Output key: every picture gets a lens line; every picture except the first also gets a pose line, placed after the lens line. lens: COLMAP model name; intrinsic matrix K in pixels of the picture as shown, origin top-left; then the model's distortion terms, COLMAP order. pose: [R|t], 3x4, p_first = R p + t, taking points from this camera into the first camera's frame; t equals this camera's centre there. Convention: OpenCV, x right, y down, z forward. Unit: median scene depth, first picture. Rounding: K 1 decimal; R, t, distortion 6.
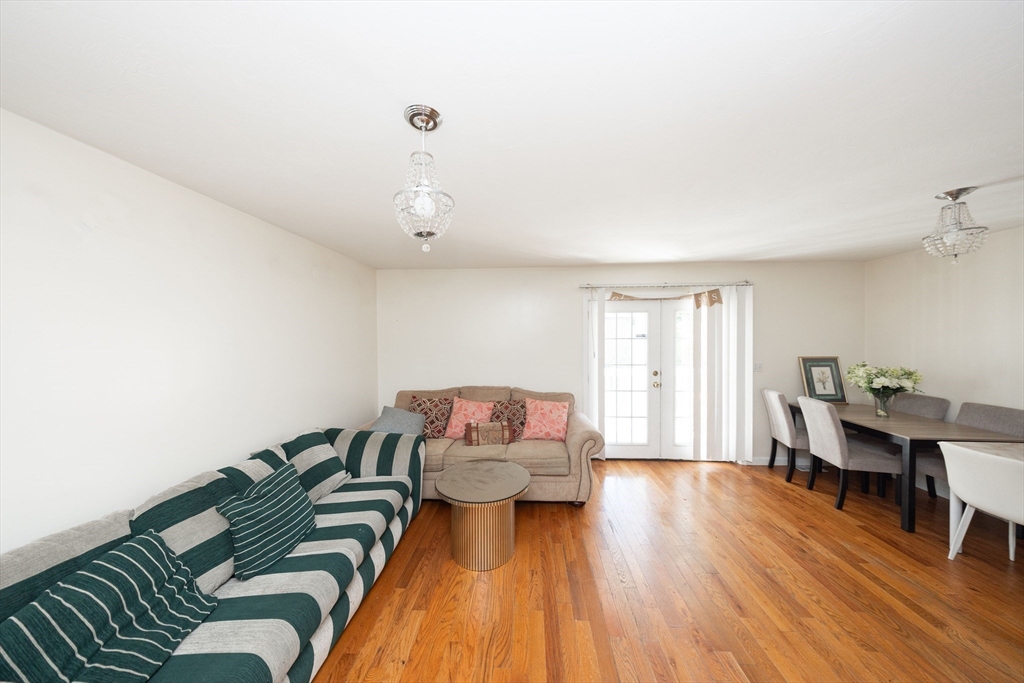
lens RADIAL K [[305.0, 0, 513.3], [0, 305.0, 341.3], [0, 0, 1]] dist [0.000140, 0.000011]
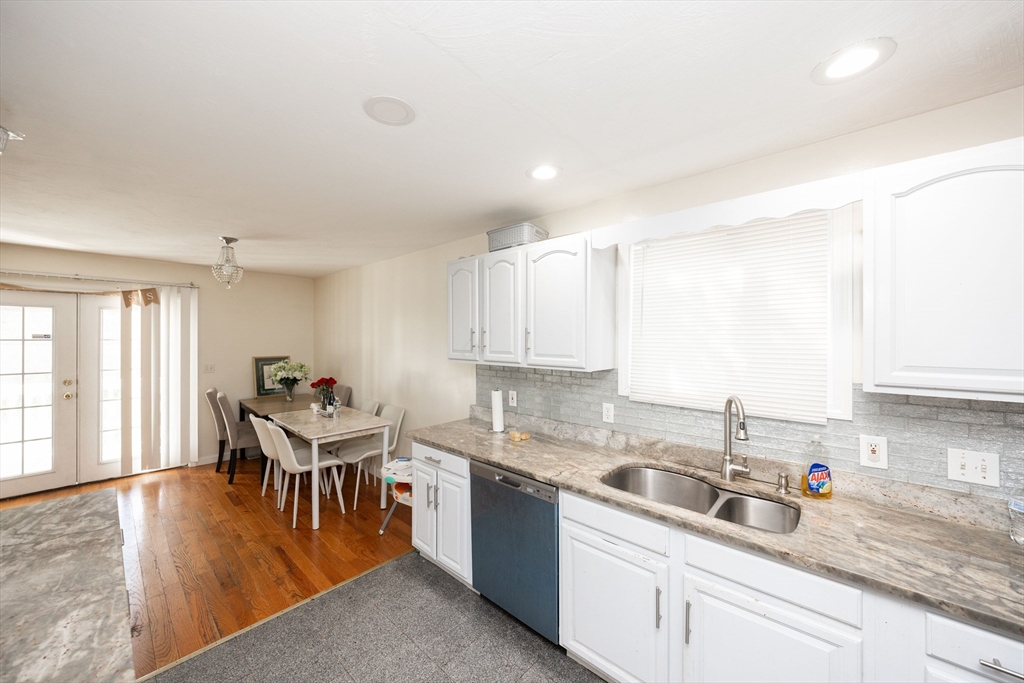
lens RADIAL K [[378.6, 0, 511.6], [0, 378.6, 341.2], [0, 0, 1]] dist [-0.001071, -0.000055]
pose [[0.654607, 0.001764, 0.755967, 0.505819], [0.002847, 0.999984, -0.004798, 0.002196], [-0.755964, 0.005293, 0.654592, -0.607523]]
